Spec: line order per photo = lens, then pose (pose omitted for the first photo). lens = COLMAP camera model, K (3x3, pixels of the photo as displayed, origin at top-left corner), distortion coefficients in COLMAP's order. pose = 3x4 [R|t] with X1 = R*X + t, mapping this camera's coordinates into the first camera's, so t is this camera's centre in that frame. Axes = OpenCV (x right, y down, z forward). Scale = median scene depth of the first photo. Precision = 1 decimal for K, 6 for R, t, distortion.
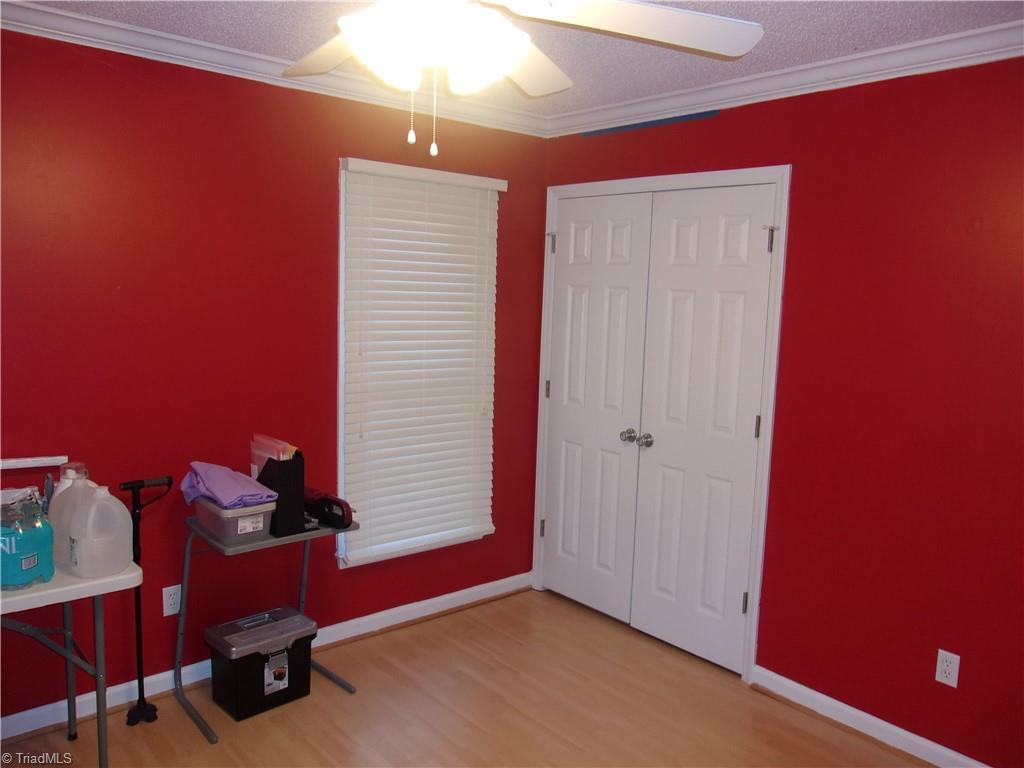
lens RADIAL K [[803.7, 0, 513.0], [0, 803.7, 389.5], [0, 0, 1]] dist [-0.009692, 0.031967]
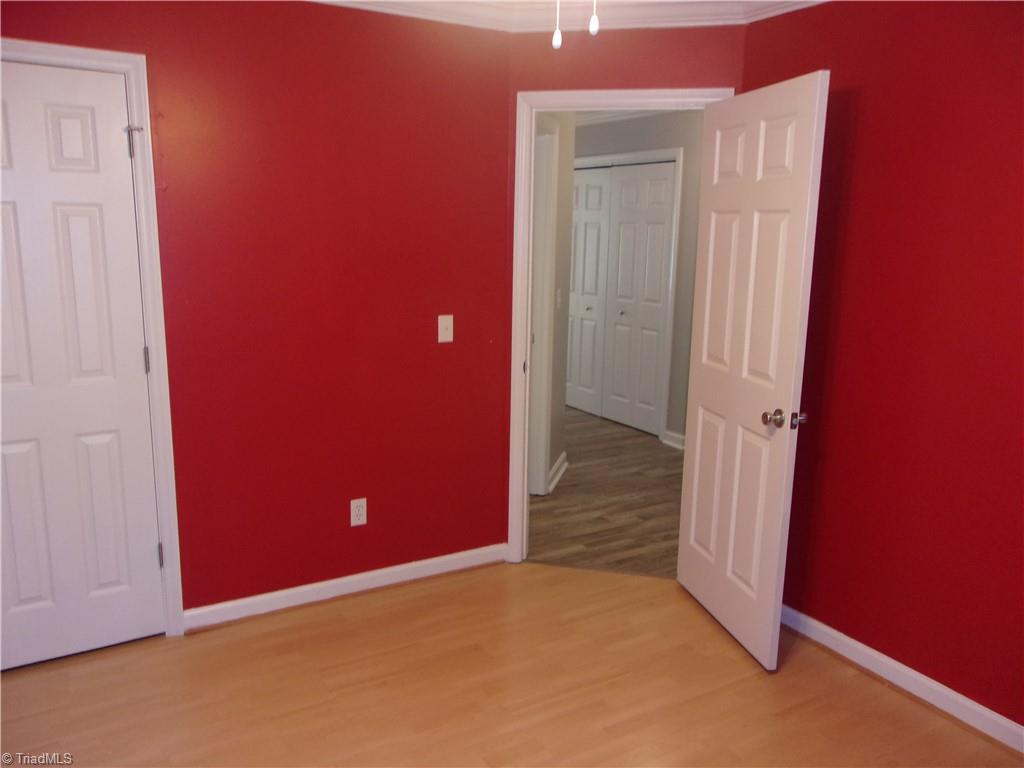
lens RADIAL K [[803.7, 0, 511.5], [0, 803.7, 382.2], [0, 0, 1]] dist [-0.009692, 0.031967]
pose [[0.165430, -0.225196, 0.960166, -0.473972], [0.112285, 0.971551, 0.208520, -0.066722], [-0.979809, 0.073317, 0.186010, 0.440268]]
